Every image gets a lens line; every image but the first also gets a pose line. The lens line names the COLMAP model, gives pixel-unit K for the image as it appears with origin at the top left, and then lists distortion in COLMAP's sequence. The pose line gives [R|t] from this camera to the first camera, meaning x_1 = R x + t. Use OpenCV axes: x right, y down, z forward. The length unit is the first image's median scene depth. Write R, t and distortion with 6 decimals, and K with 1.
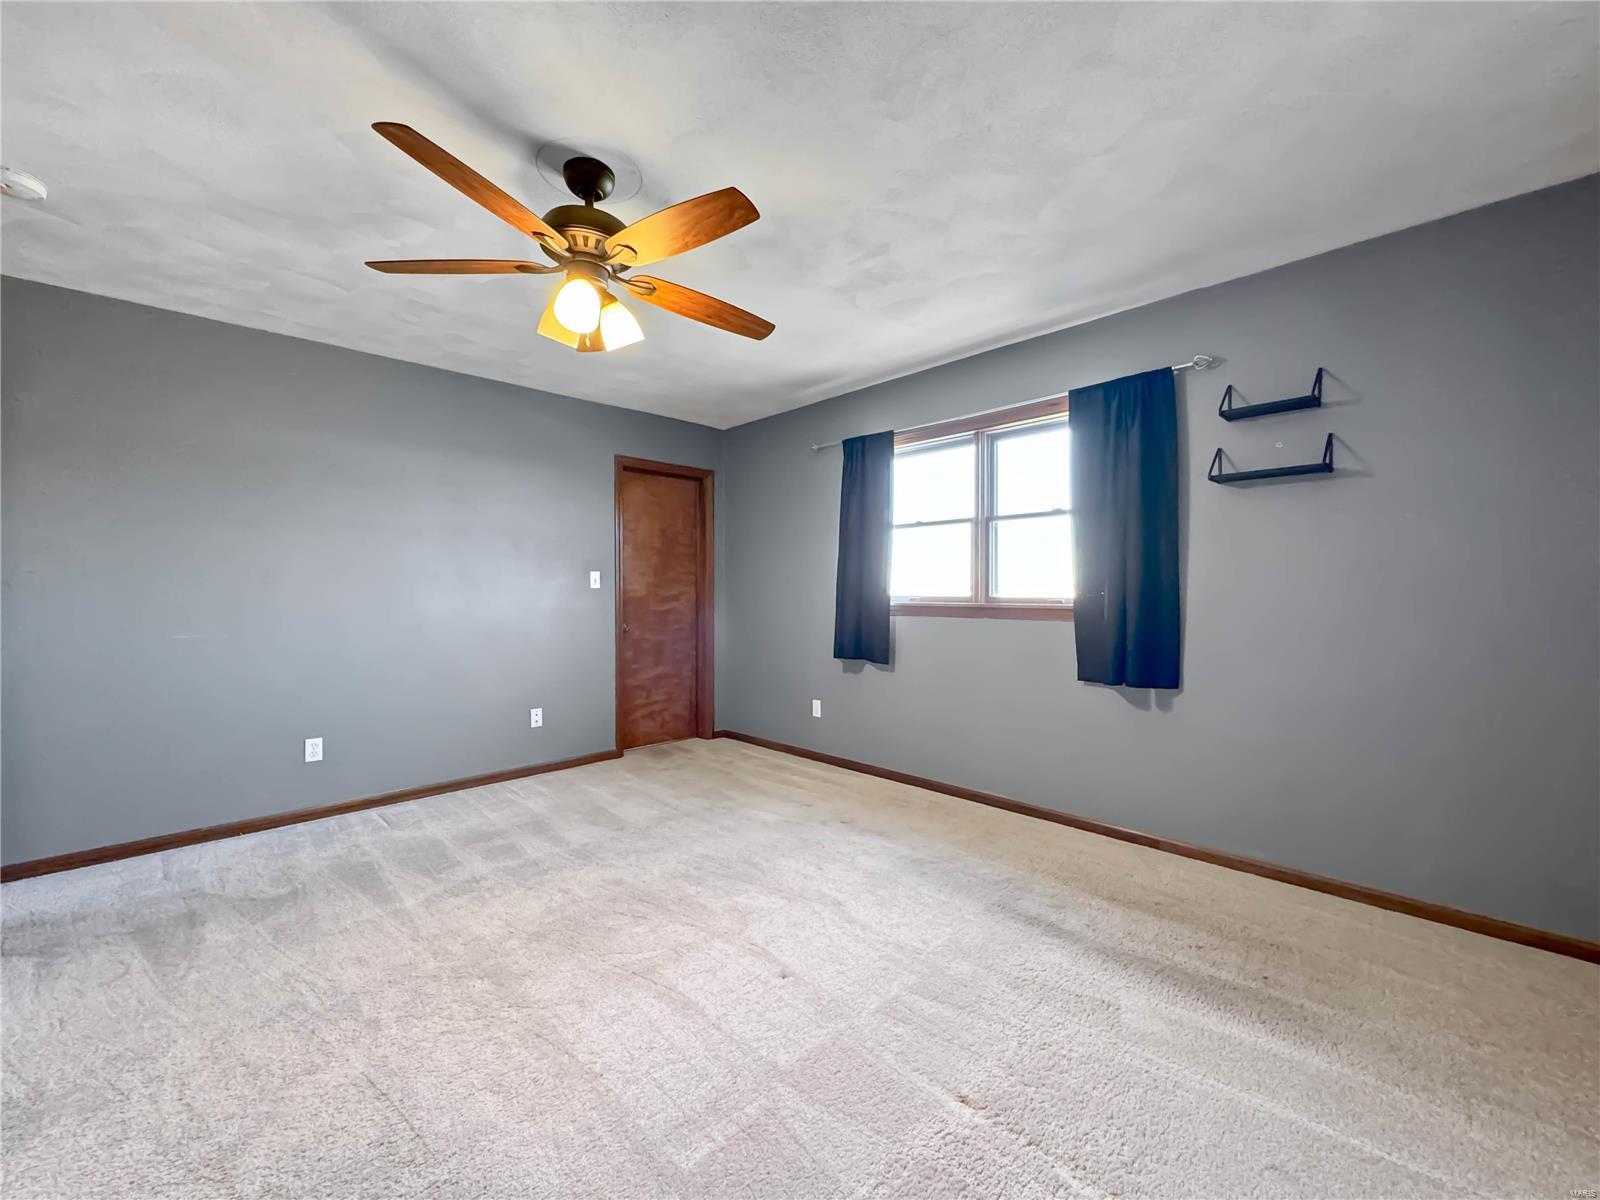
lens RADIAL K [[653.1, 0, 804.6], [0, 653.1, 599.8], [0, 0, 1]] dist [-0.002888, -0.000129]
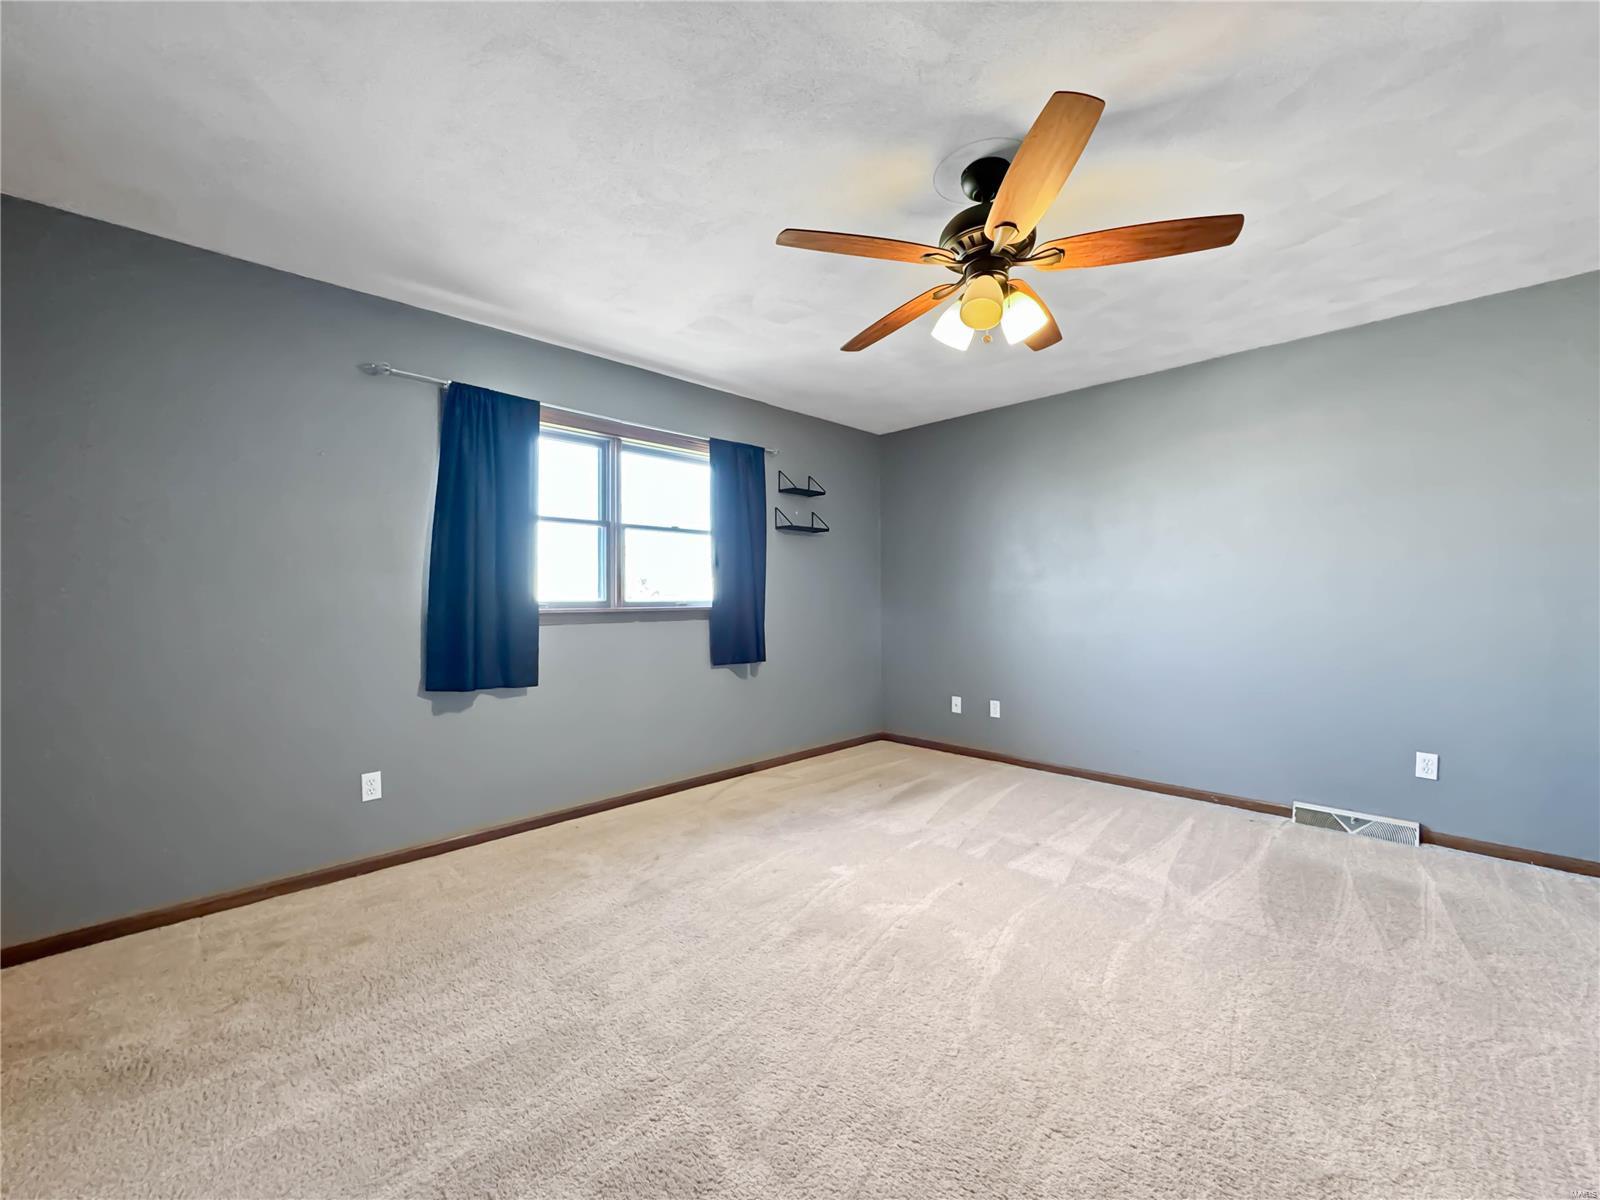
lens RADIAL K [[653.1, 0, 797.7], [0, 653.1, 594.2], [0, 0, 1]] dist [-0.002888, -0.000129]
pose [[-0.015191, 0.001672, 0.999883, -0.747533], [0.015457, 0.999879, -0.001437, -0.010344], [-0.999765, 0.015434, -0.015215, 0.741041]]
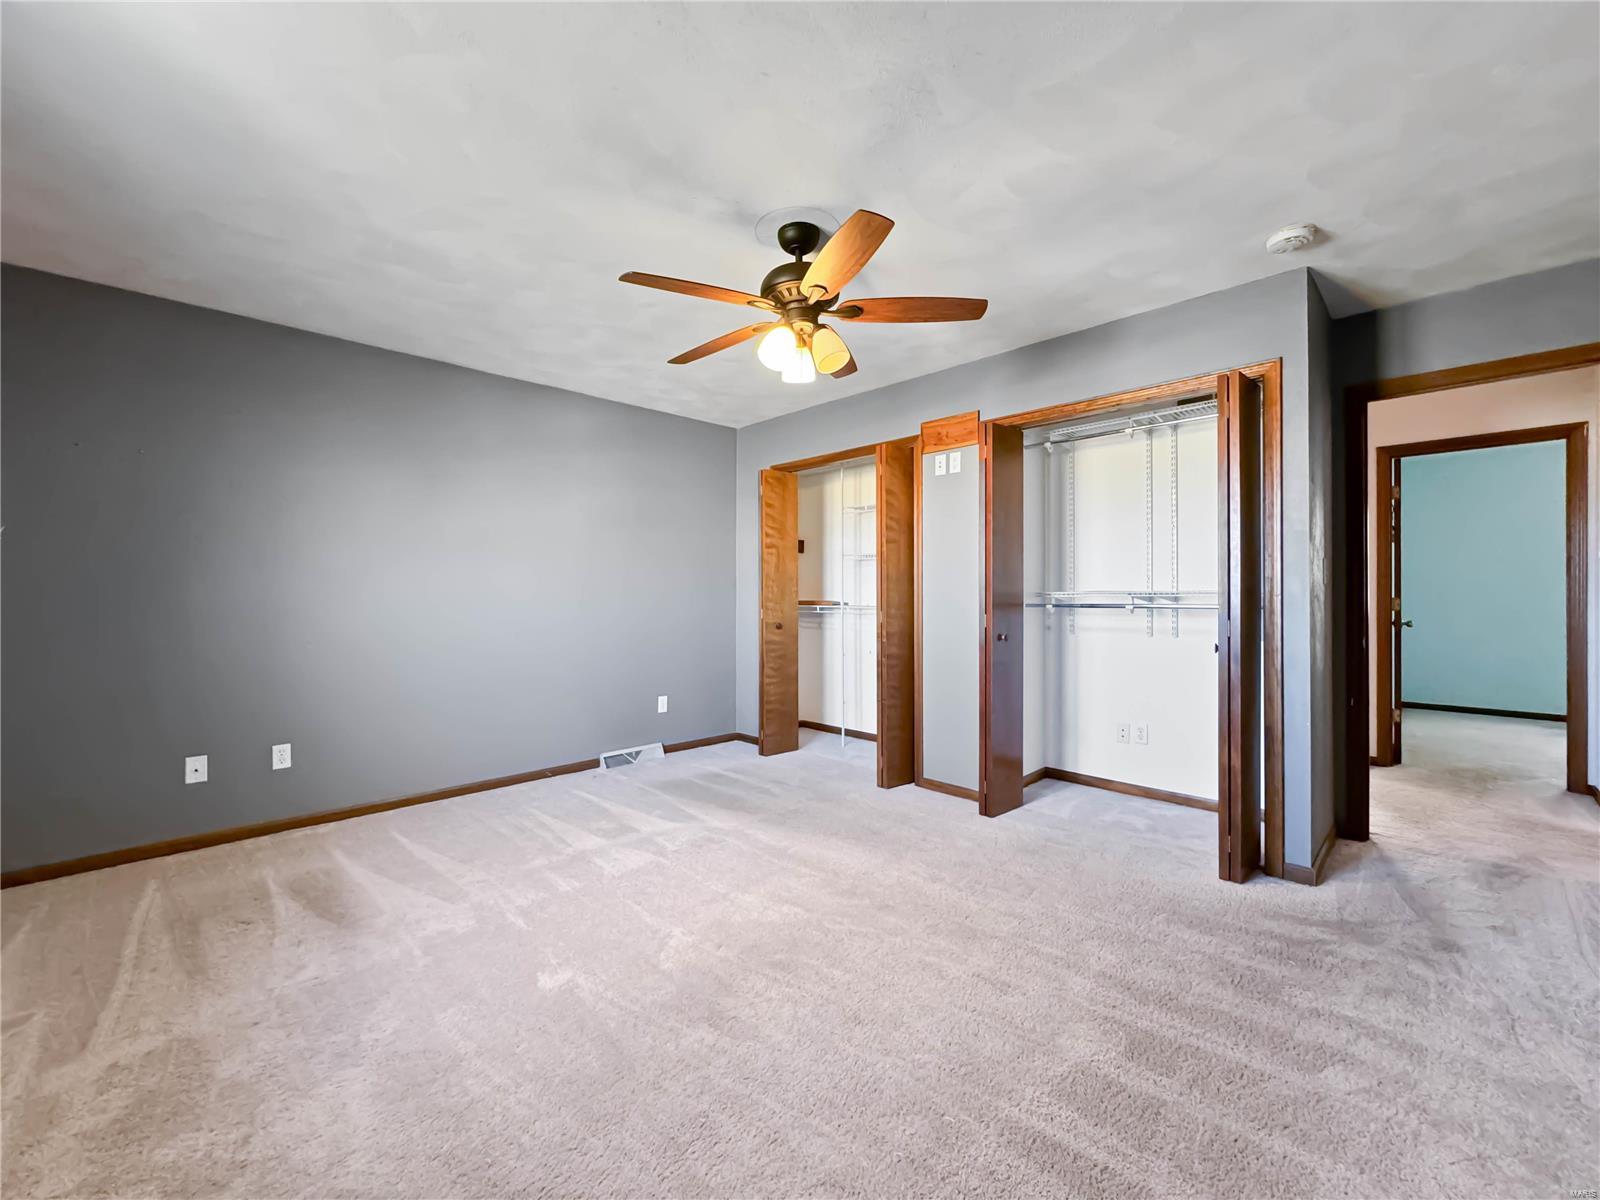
lens RADIAL K [[653.1, 0, 793.2], [0, 653.1, 596.4], [0, 0, 1]] dist [-0.002888, -0.000129]
pose [[-0.999719, -0.002903, -0.023540, -0.157921], [-0.003248, 0.999888, 0.014621, -0.015591], [0.023495, 0.014693, -0.999616, 1.236094]]
